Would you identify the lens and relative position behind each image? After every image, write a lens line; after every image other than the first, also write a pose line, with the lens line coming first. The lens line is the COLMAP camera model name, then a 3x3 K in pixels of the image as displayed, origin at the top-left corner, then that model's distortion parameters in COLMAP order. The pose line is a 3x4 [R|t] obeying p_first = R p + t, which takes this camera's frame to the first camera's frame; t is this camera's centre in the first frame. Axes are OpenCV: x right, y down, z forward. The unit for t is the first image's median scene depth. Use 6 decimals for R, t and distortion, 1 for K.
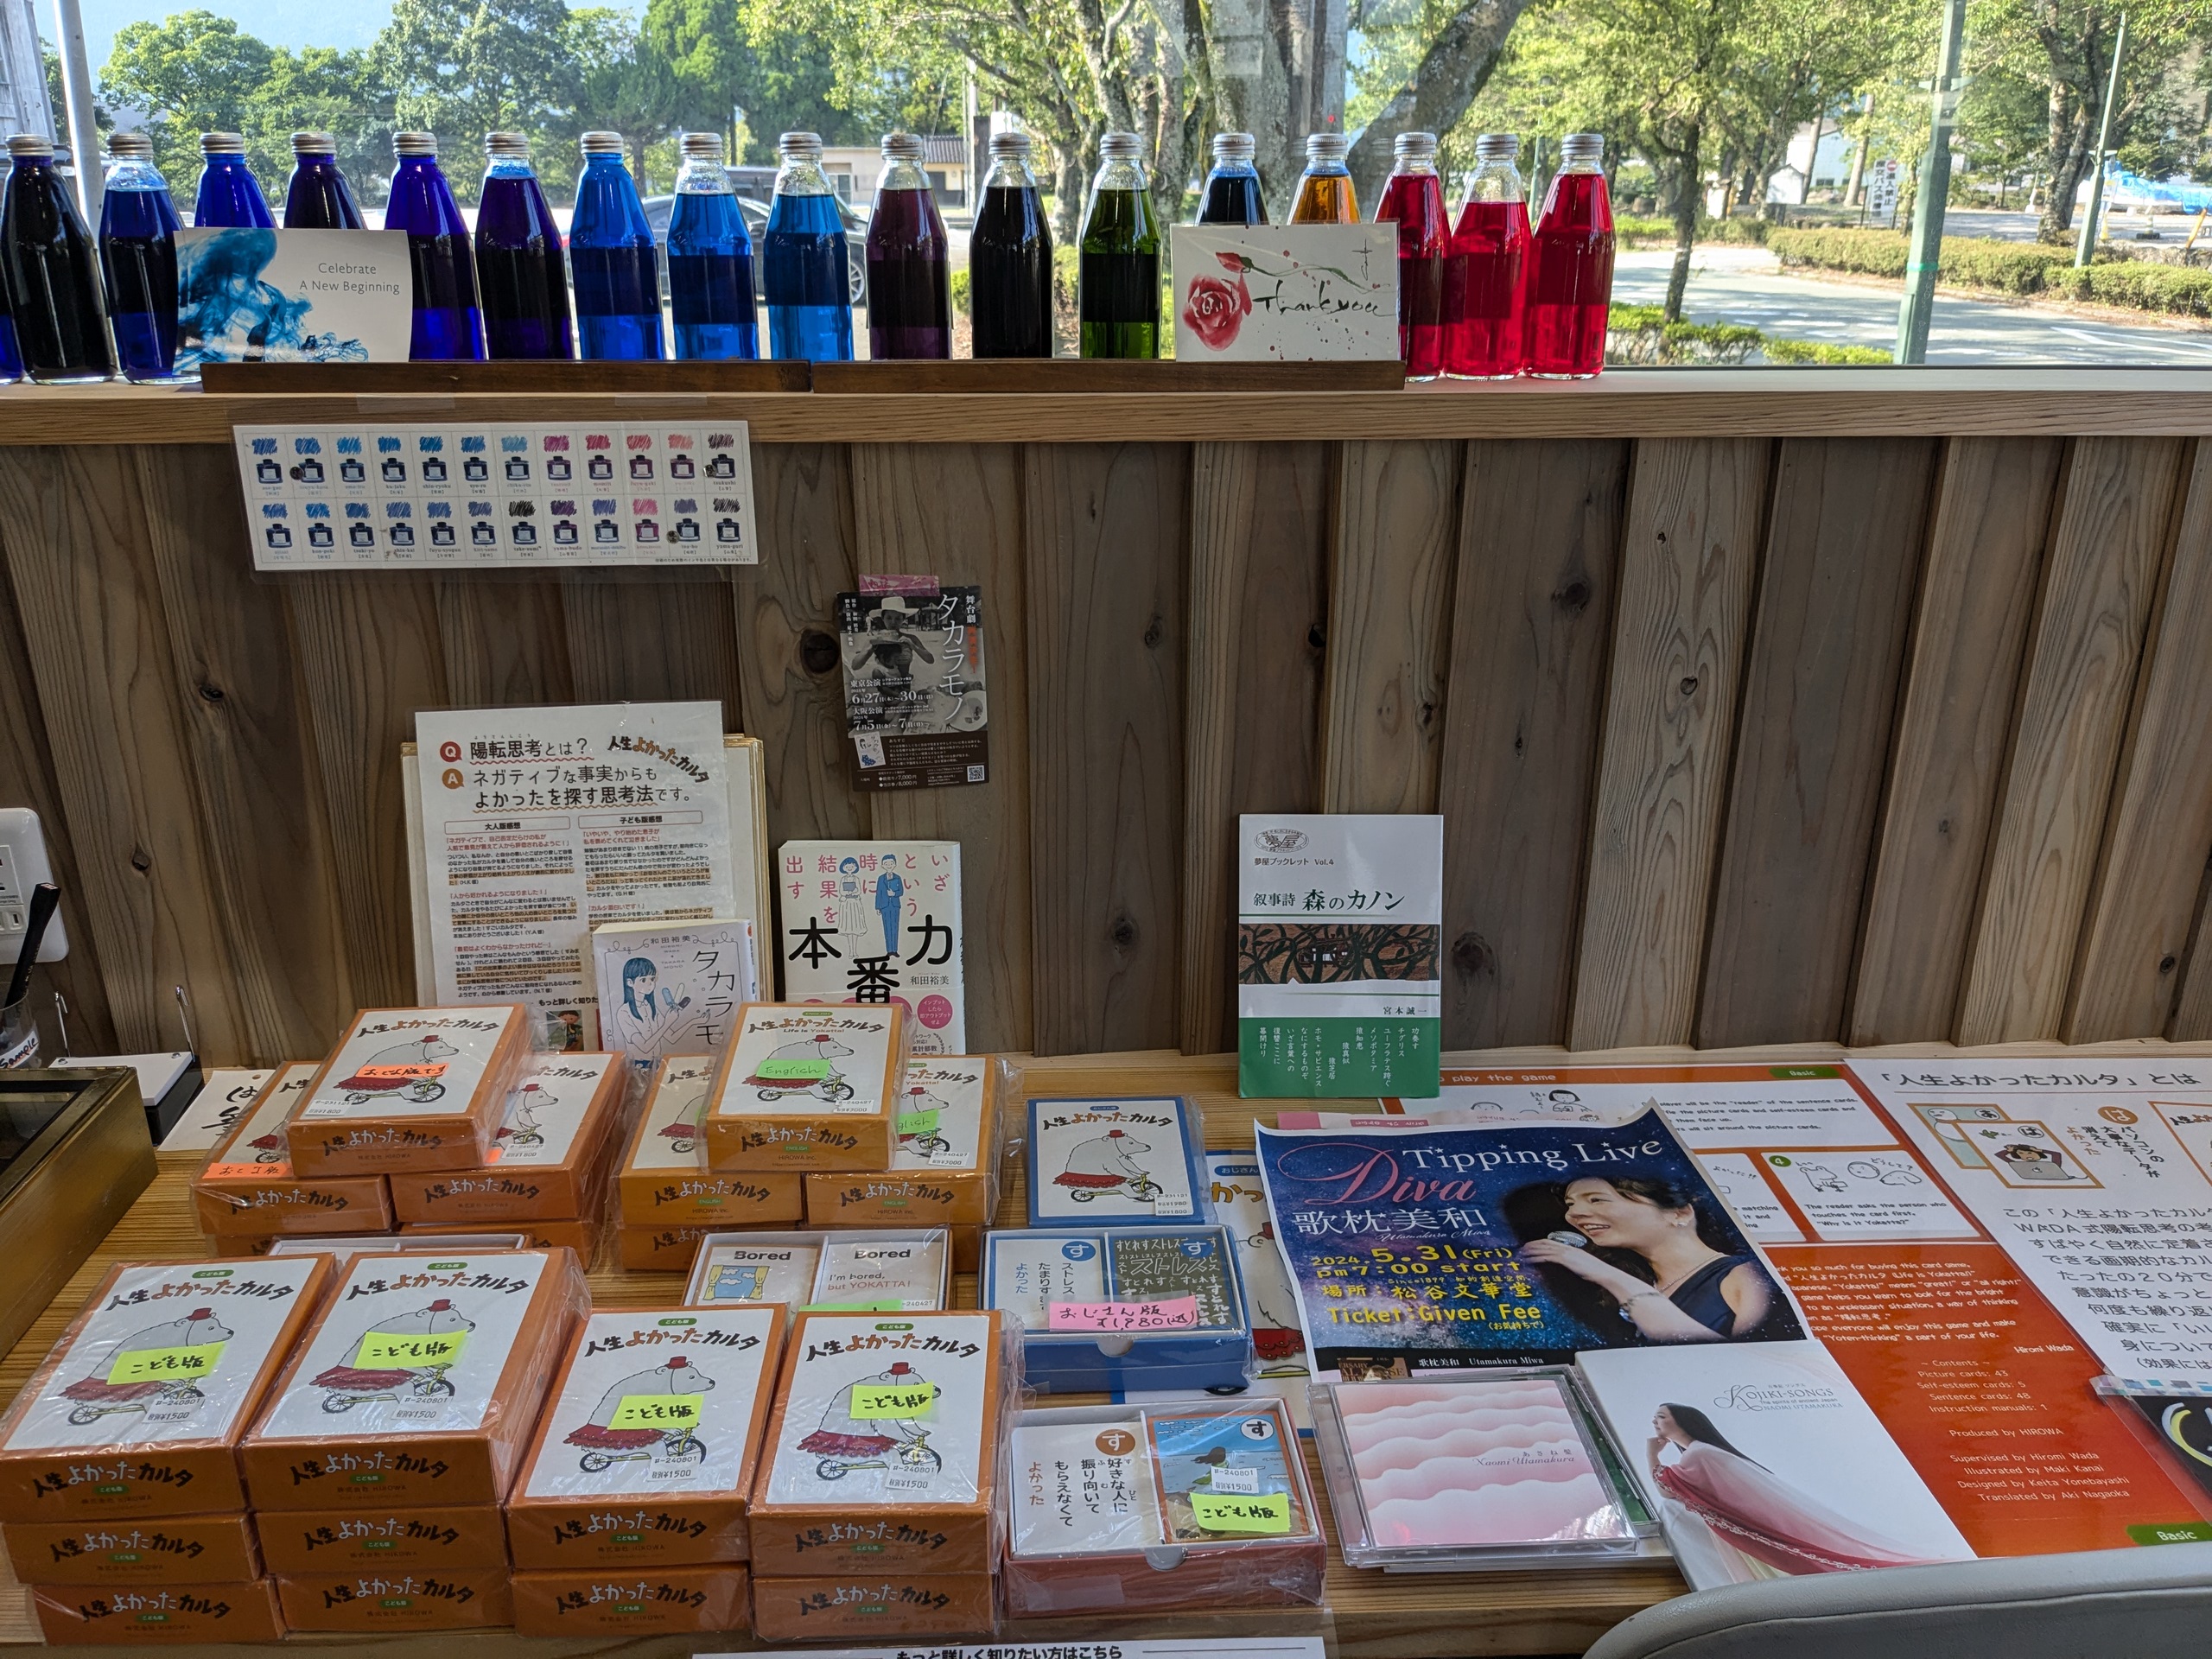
lens RADIAL K [[1719.2, 0, 1089.0], [0, 1719.2, 836.9], [0, 0, 1]] dist [-0.001329, -0.004253]
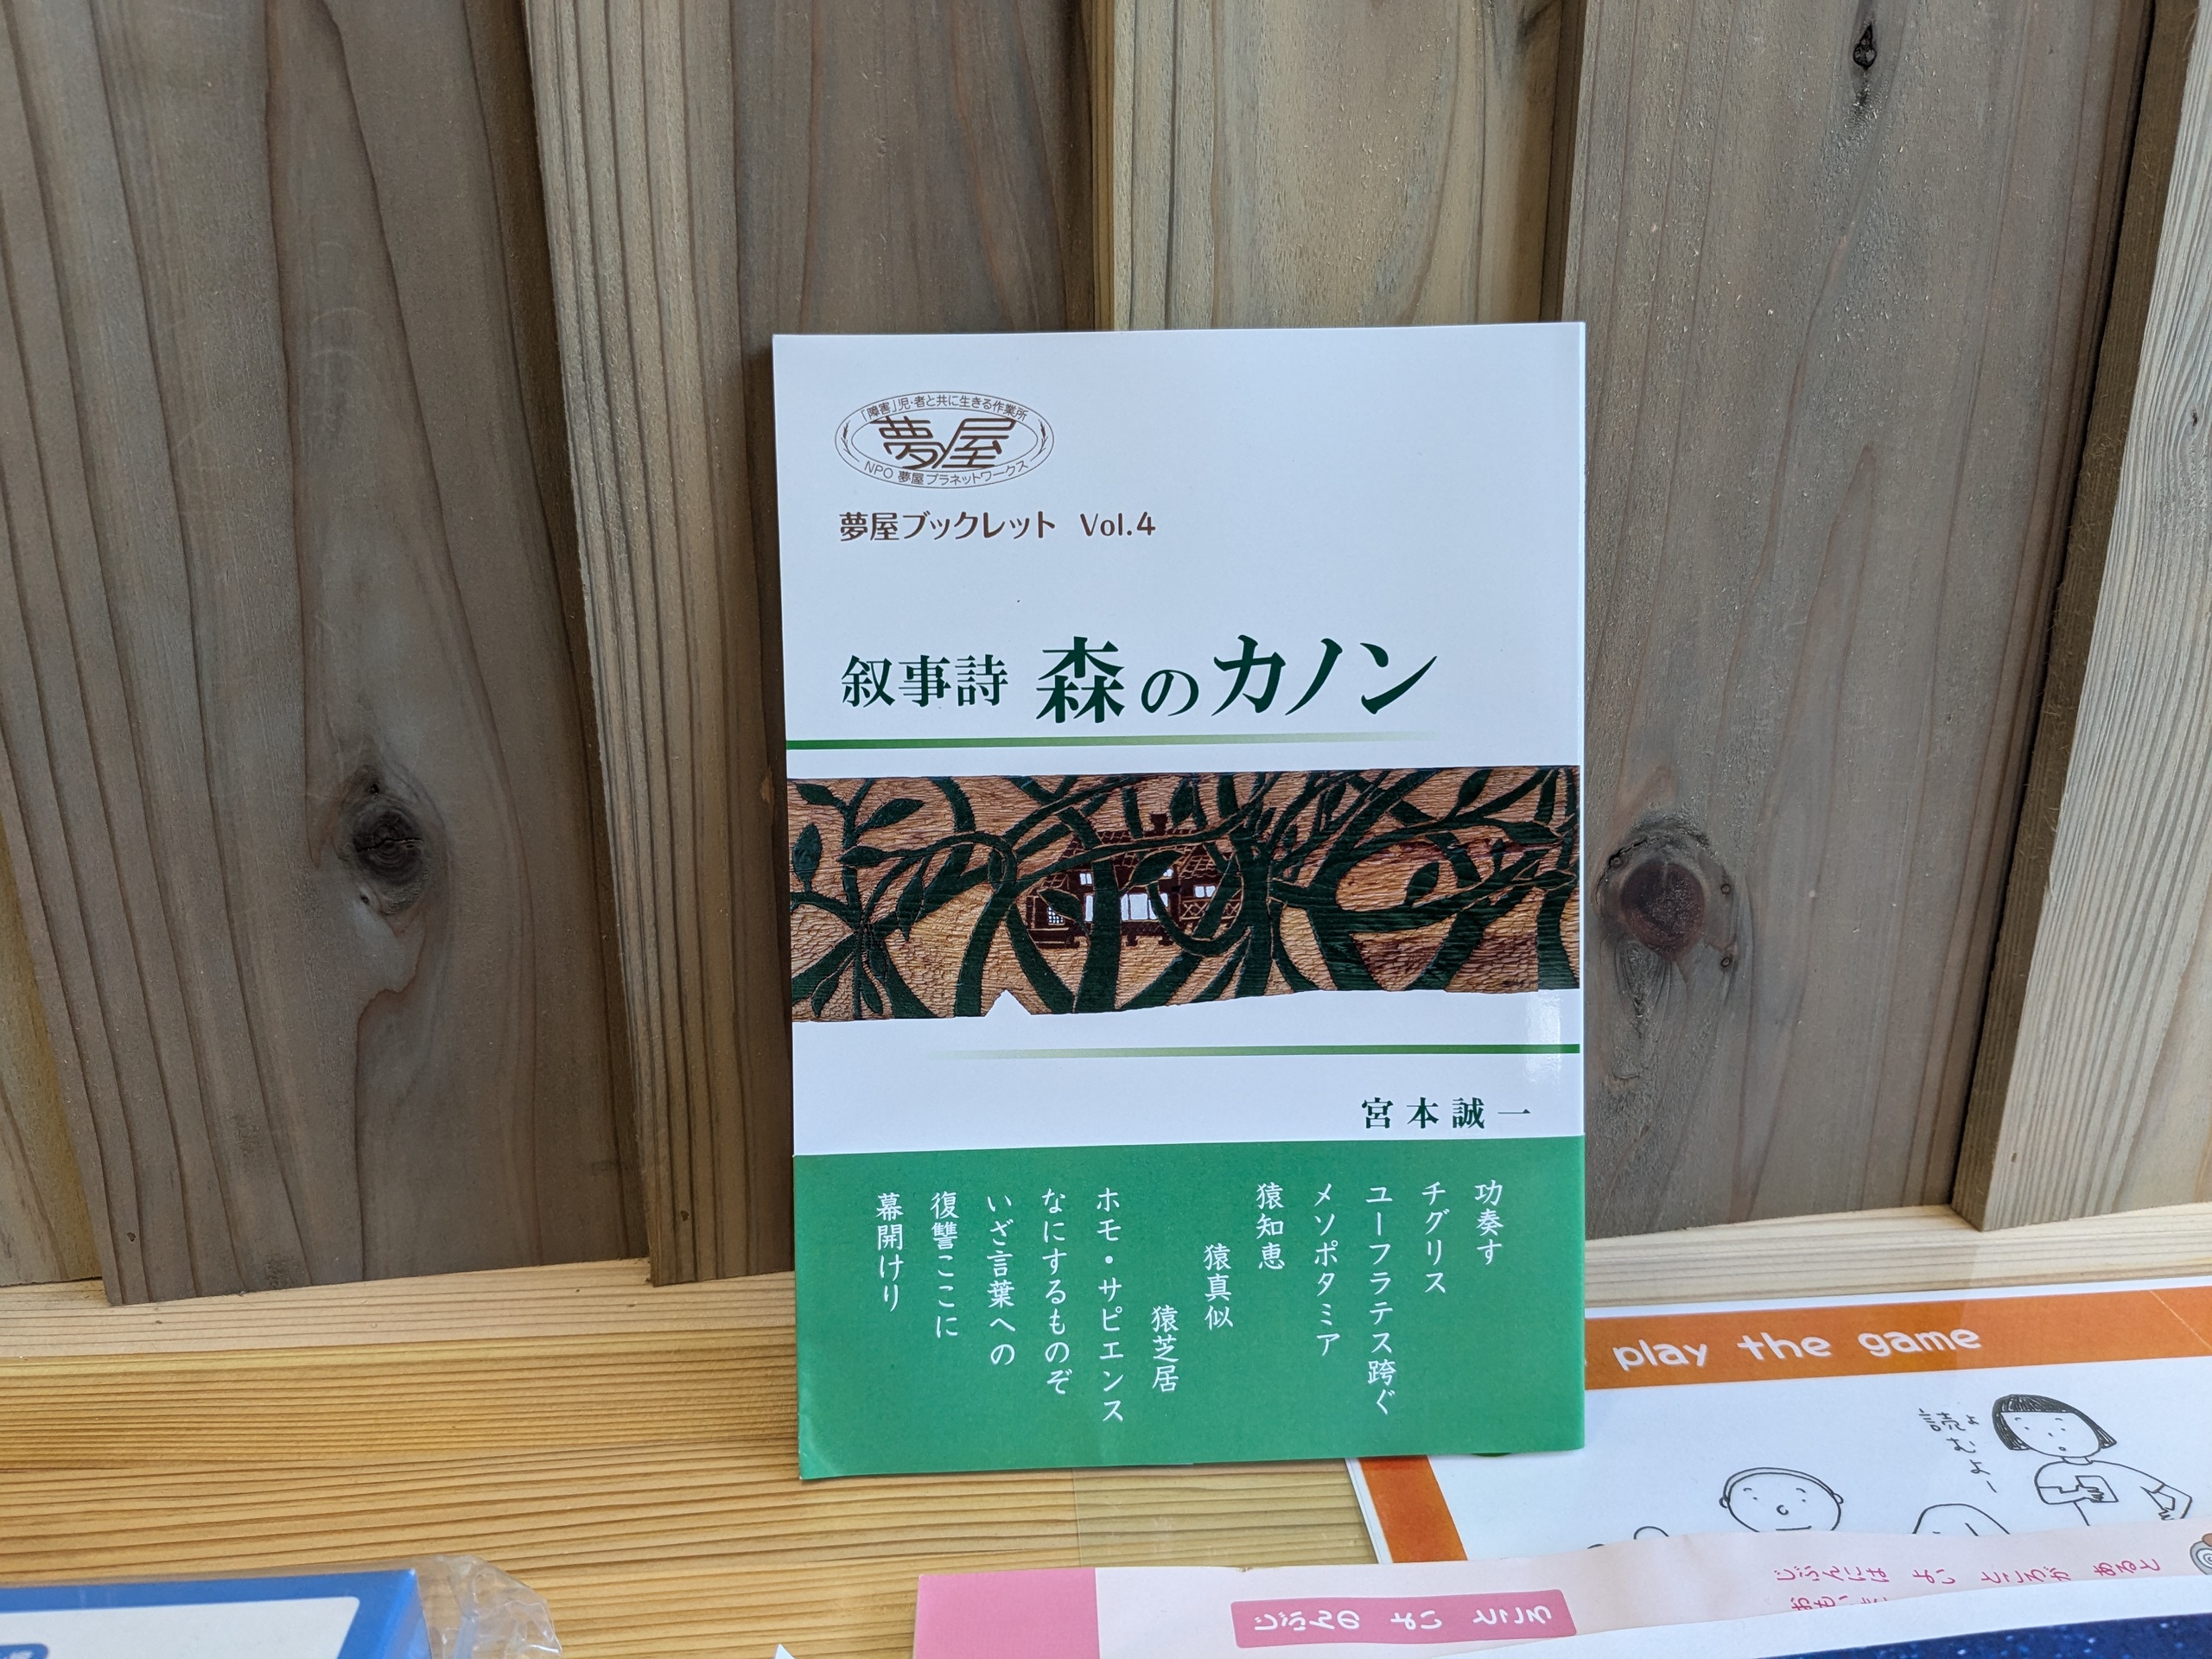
lens RADIAL K [[1719.2, 0, 1115.5], [0, 1719.2, 817.3], [0, 0, 1]] dist [-0.001329, -0.004253]
pose [[0.997878, -0.013390, 0.063723, 0.119358], [0.016086, 0.998989, -0.041981, 0.067374], [-0.063097, 0.042916, 0.997084, 0.747406]]
